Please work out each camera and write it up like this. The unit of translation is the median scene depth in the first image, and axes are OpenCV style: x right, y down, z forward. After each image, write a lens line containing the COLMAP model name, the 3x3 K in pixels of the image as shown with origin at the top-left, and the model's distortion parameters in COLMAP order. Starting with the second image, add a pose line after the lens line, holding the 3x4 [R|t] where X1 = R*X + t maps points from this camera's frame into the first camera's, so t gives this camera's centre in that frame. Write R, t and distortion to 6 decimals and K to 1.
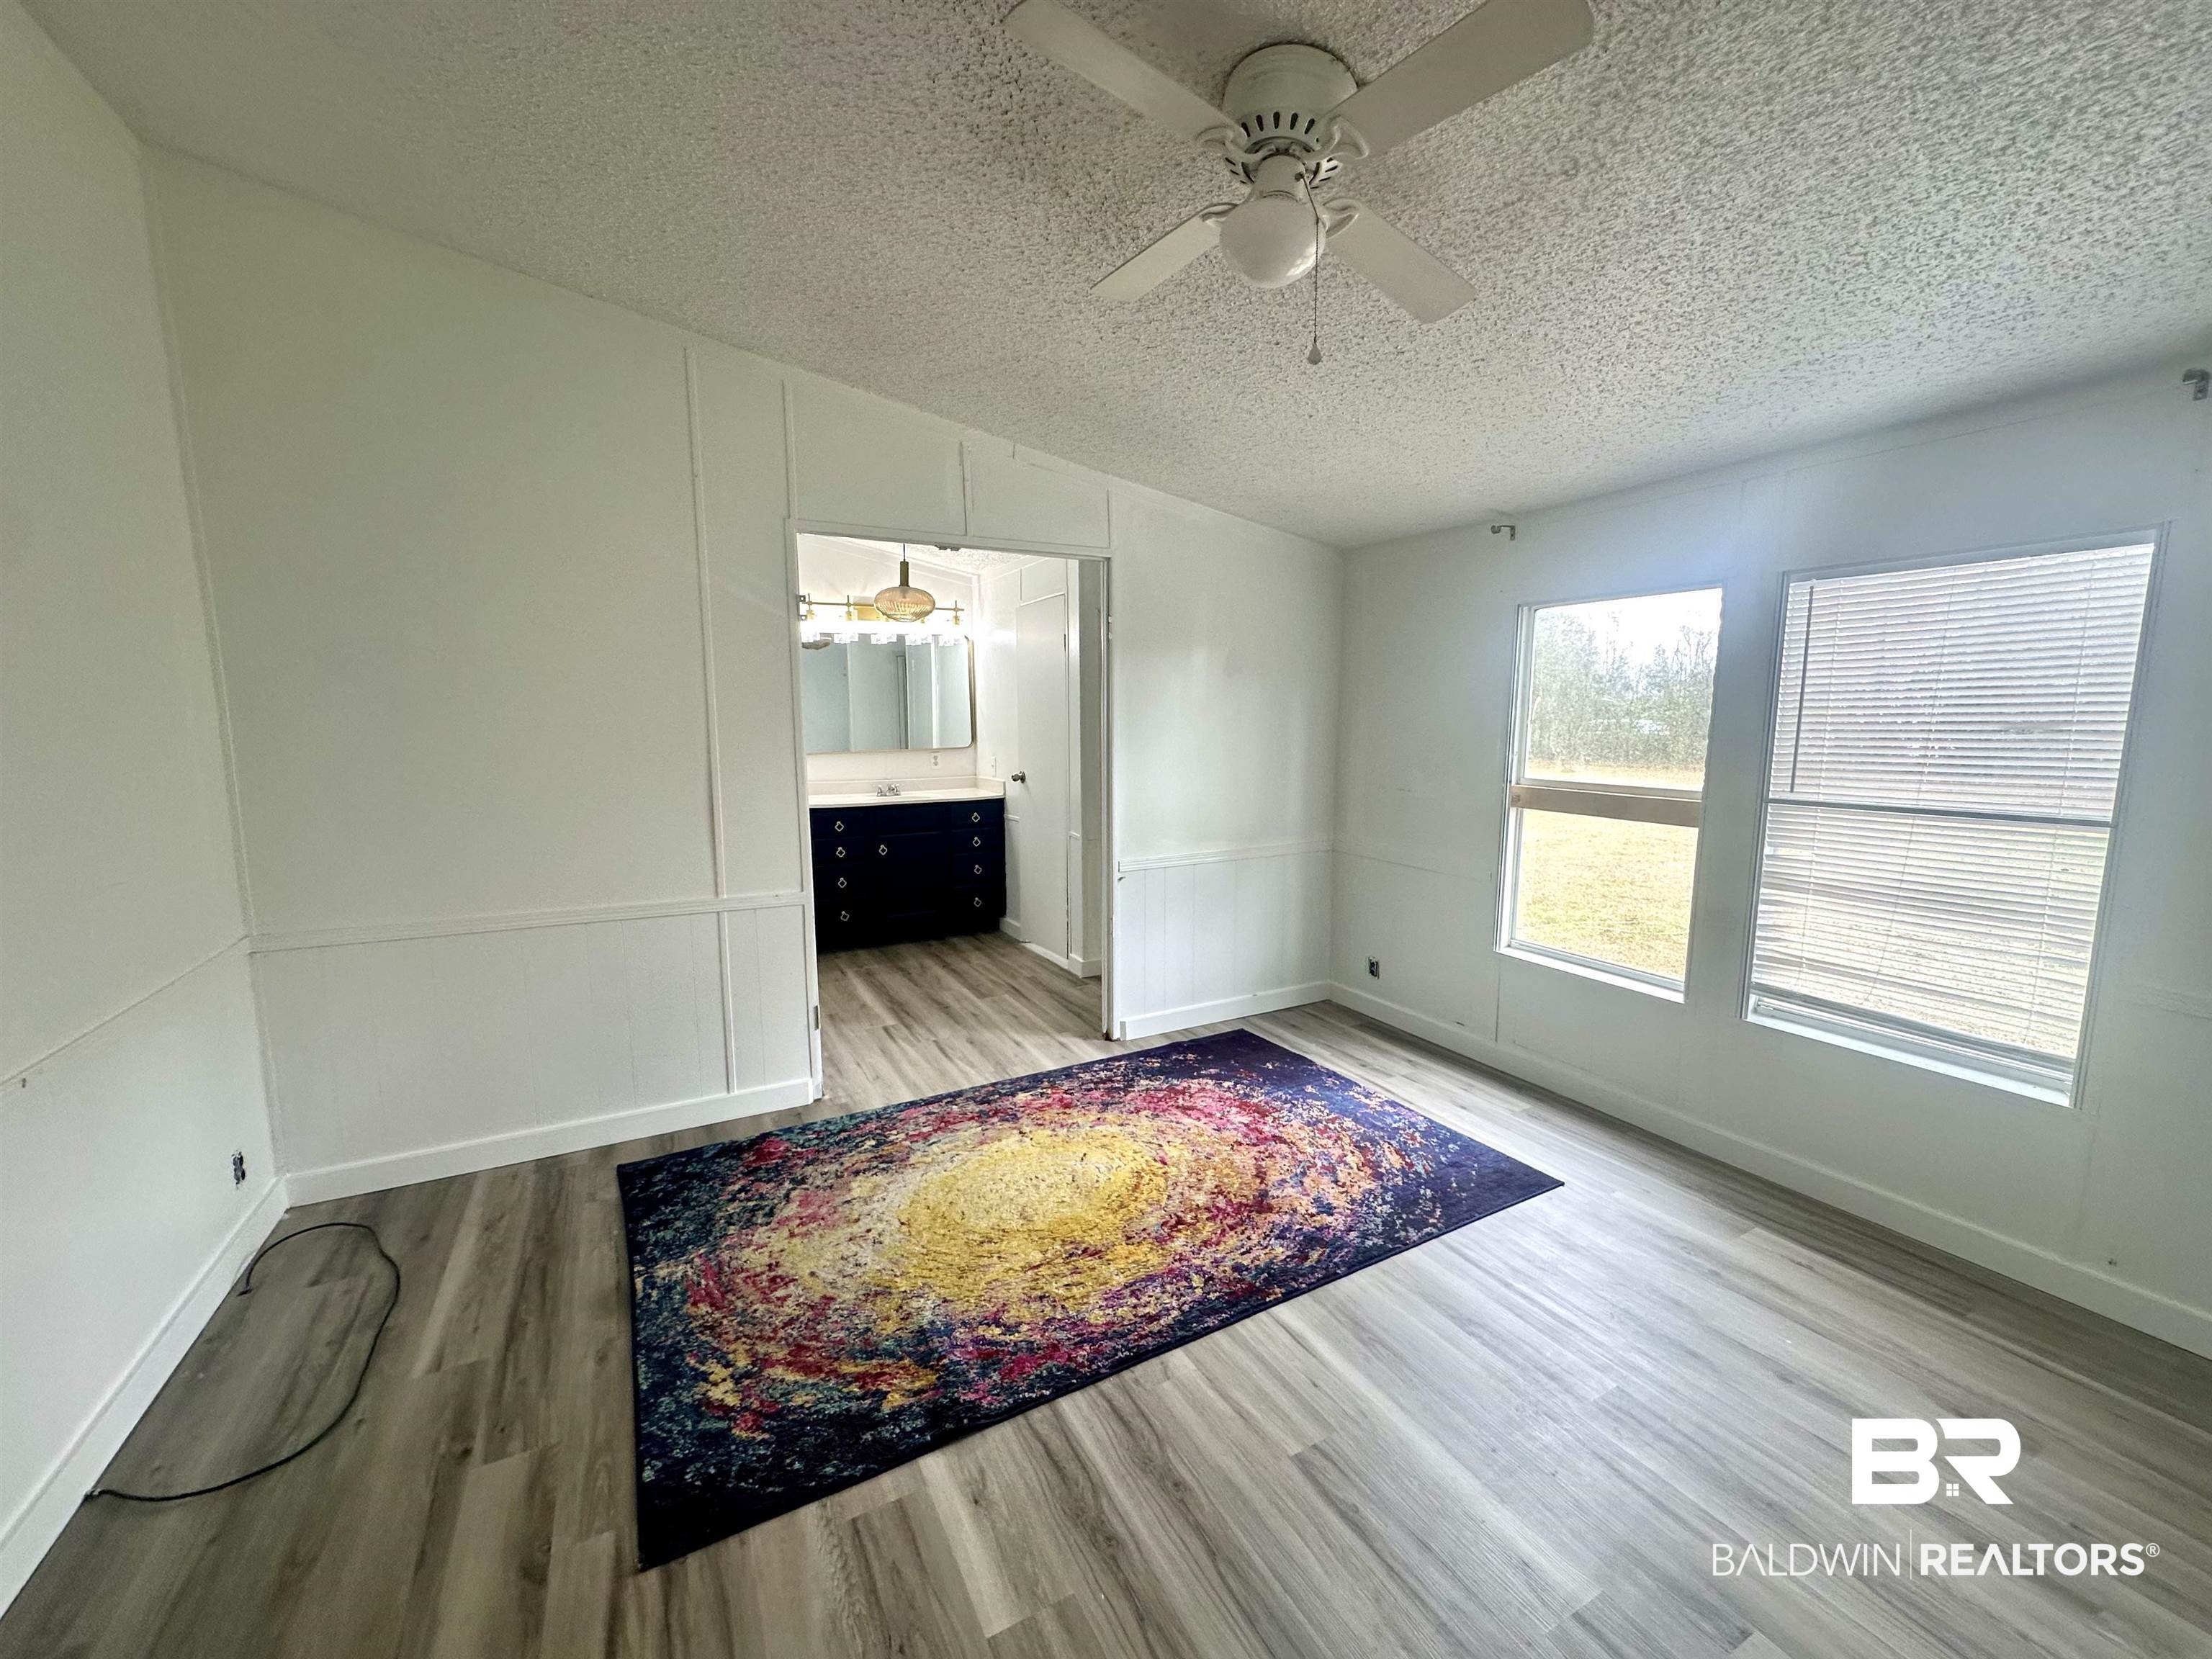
lens RADIAL K [[875.8, 0, 1106.0], [0, 875.8, 829.5], [0, 0, 1]] dist [-0.000404, -0.000204]
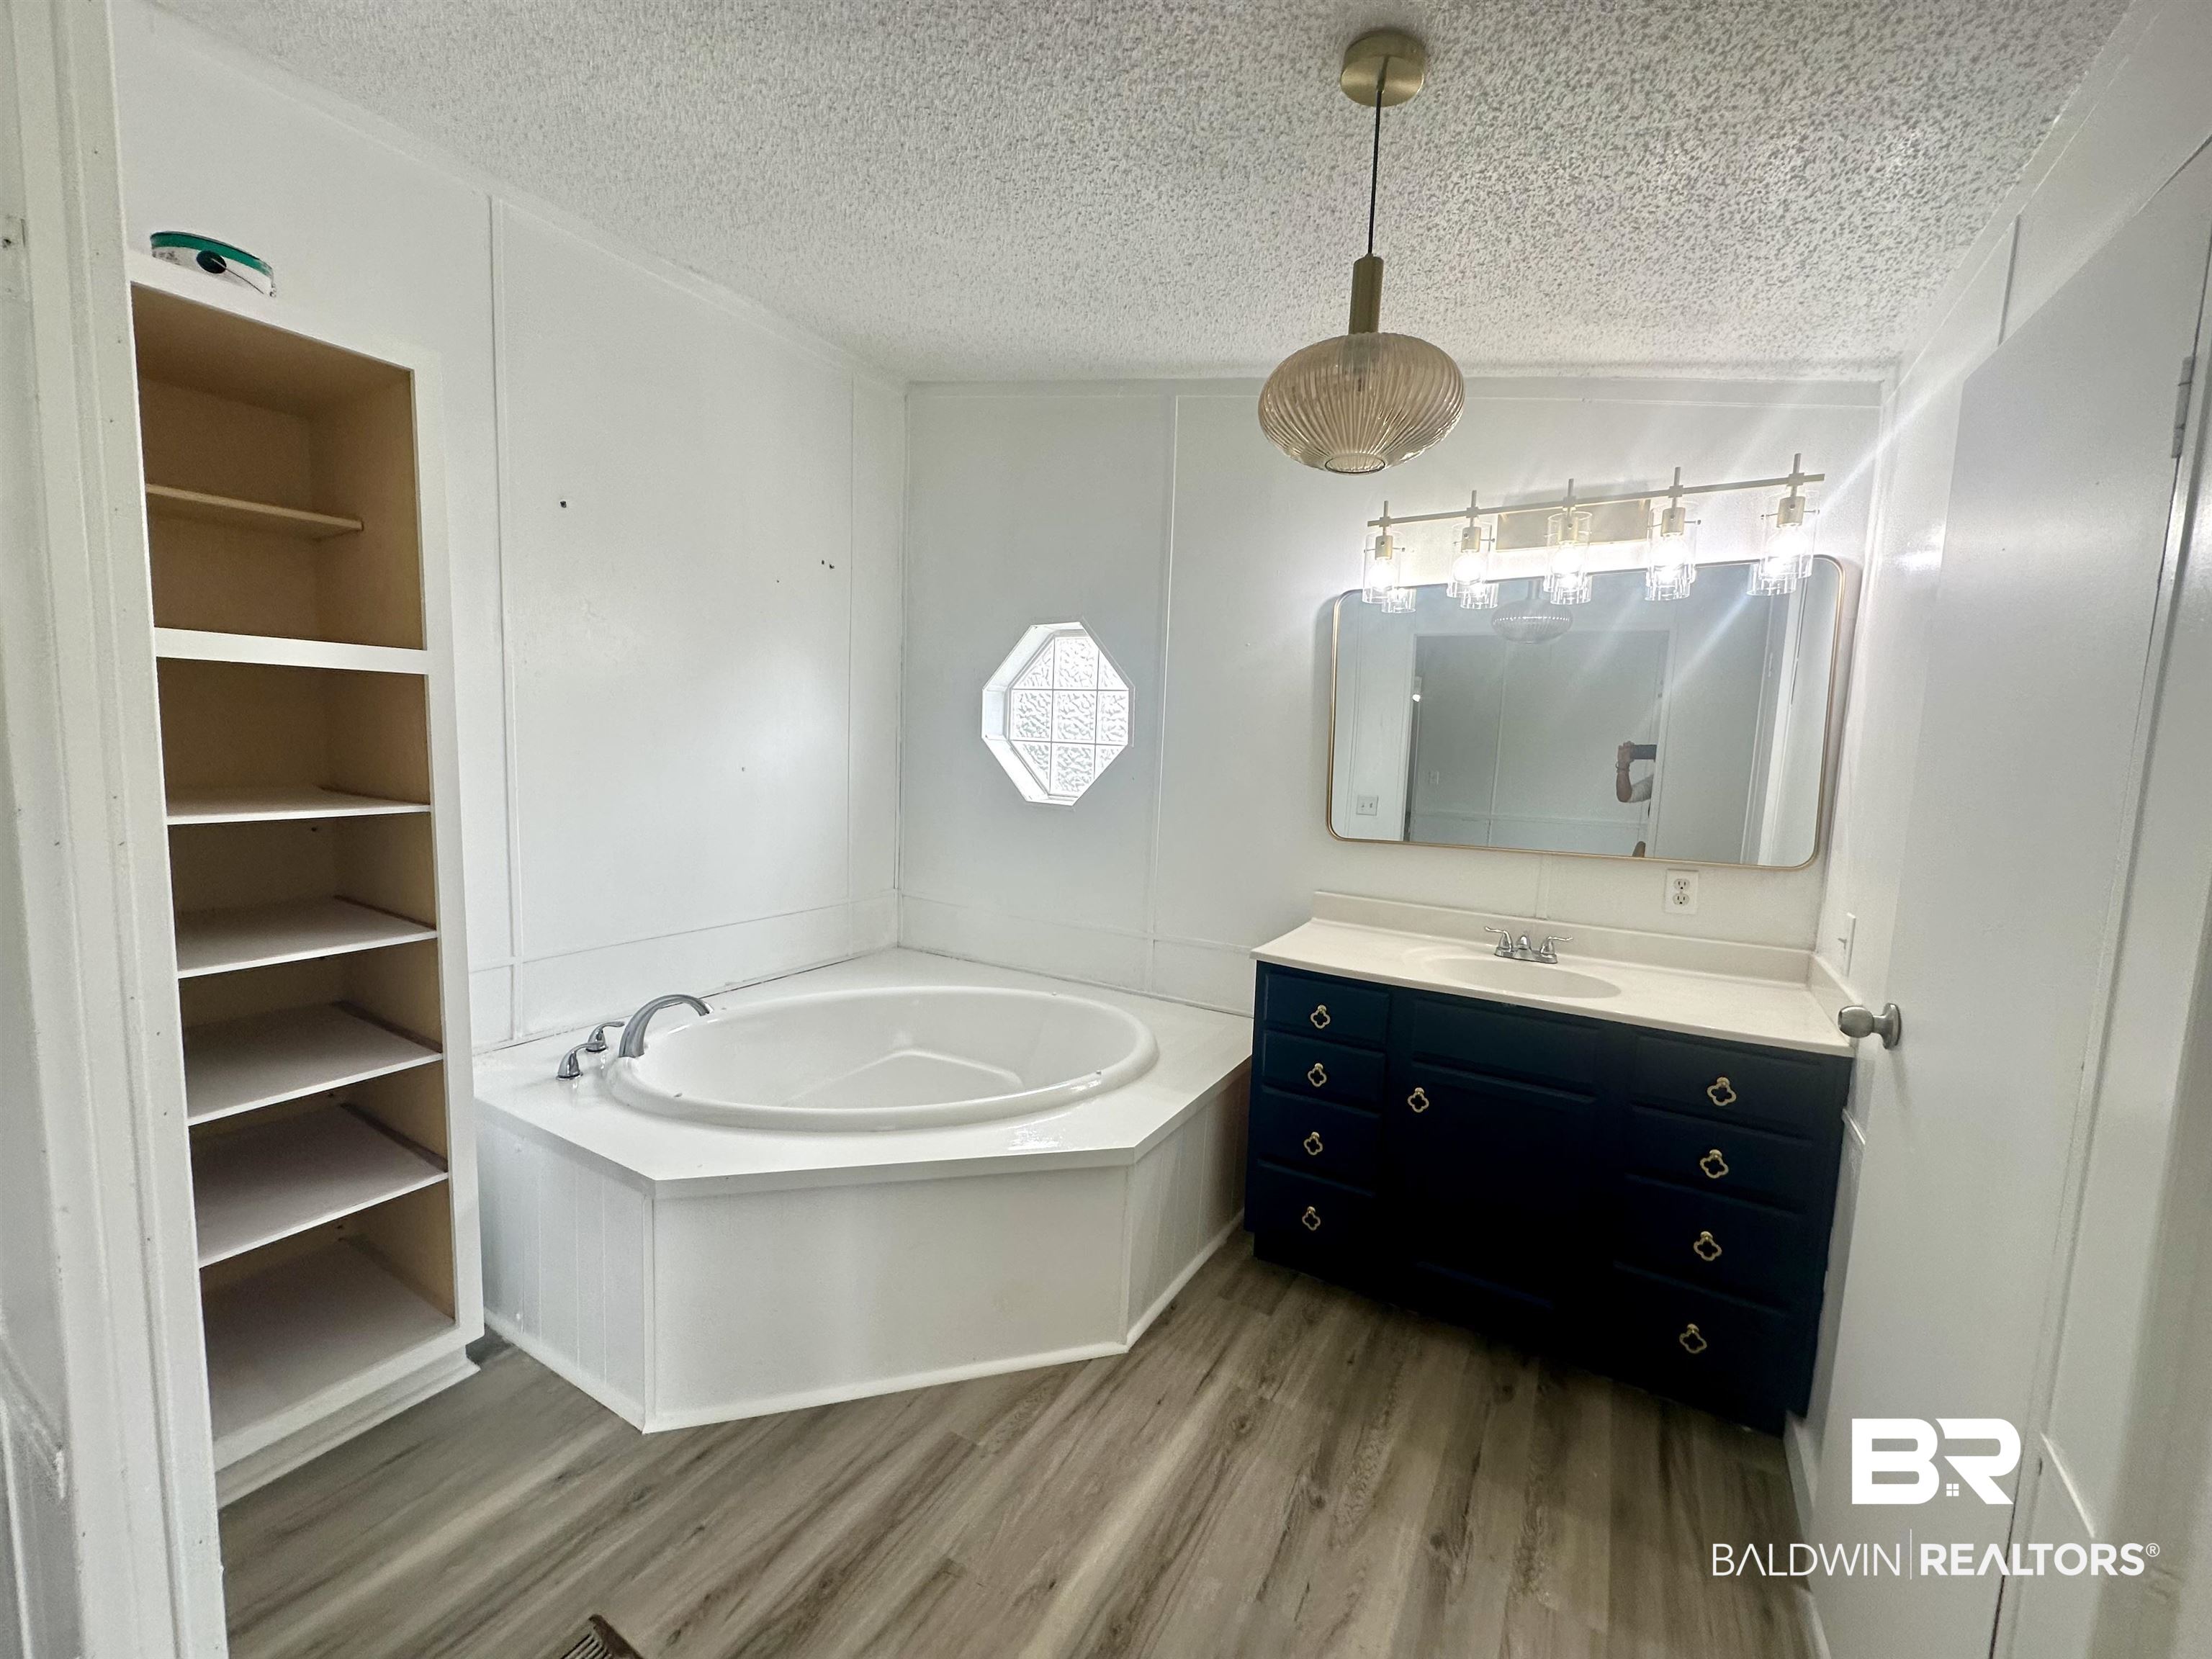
lens RADIAL K [[875.8, 0, 1106.0], [0, 875.8, 829.5], [0, 0, 1]] dist [-0.000404, -0.000204]
pose [[0.522100, 0.107200, -0.846121, -0.002864], [-0.150445, 0.988089, 0.032354, -0.091308], [0.839511, 0.110403, 0.532008, 0.659711]]
